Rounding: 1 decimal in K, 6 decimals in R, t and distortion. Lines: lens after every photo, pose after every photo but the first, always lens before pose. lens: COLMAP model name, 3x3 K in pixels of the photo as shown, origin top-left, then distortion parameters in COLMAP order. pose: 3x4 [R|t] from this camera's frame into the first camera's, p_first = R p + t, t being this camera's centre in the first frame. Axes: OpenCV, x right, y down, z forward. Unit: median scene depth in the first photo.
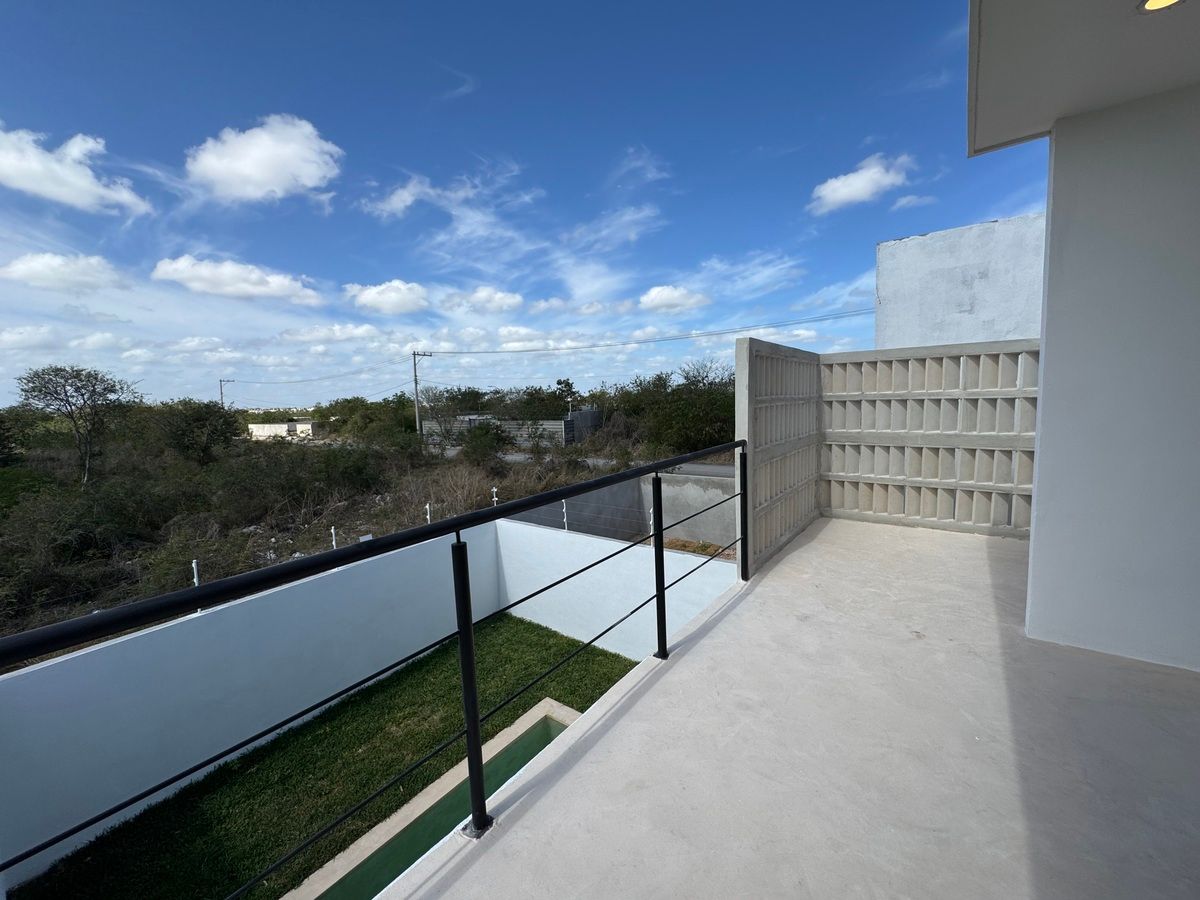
lens RADIAL K [[484.3, 0, 598.1], [0, 484.3, 446.4], [0, 0, 1]] dist [-0.000452, -0.000218]
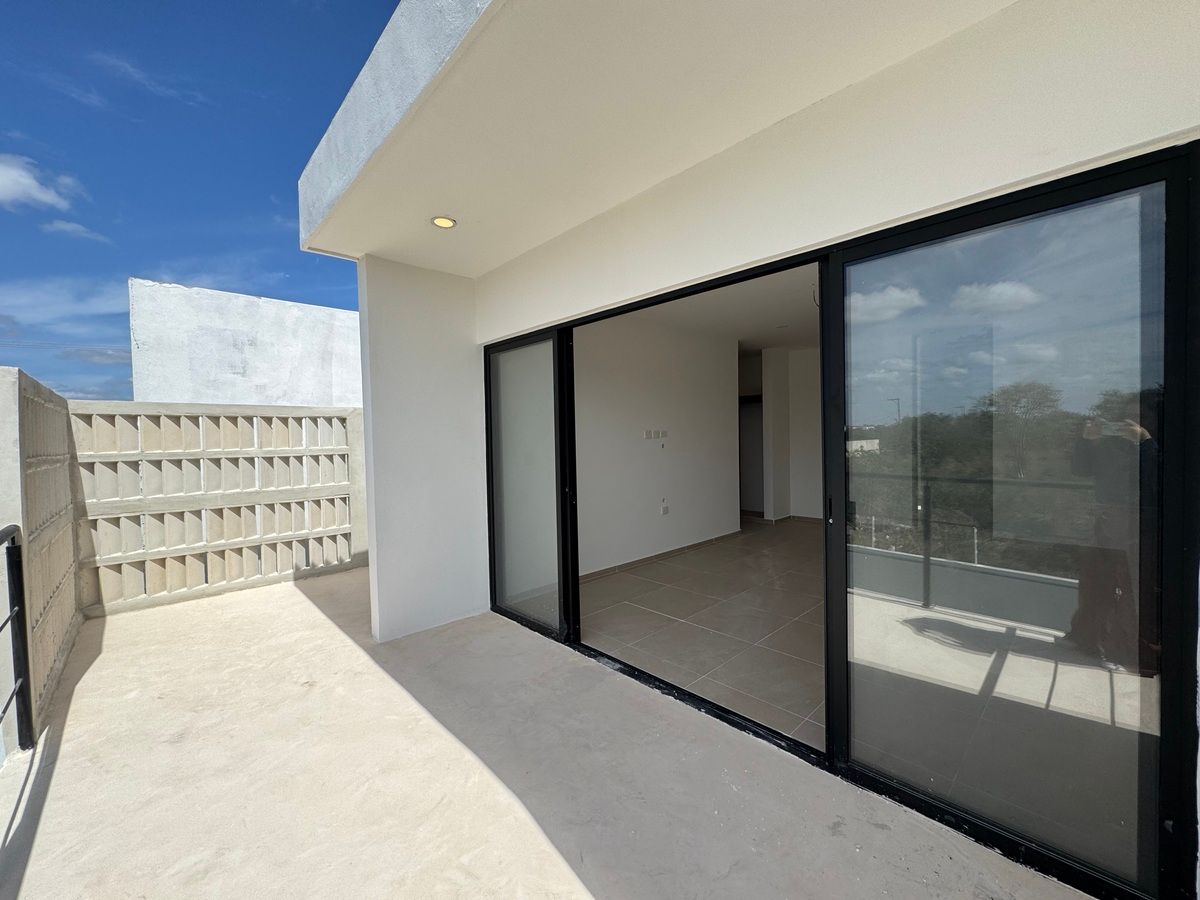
lens RADIAL K [[484.3, 0, 596.8], [0, 484.3, 450.1], [0, 0, 1]] dist [-0.000452, -0.000218]
pose [[0.175567, -0.000074, 0.984467, -0.140884], [0.116902, 0.992926, -0.020773, -0.005822], [-0.977502, 0.118734, 0.174334, 0.097778]]
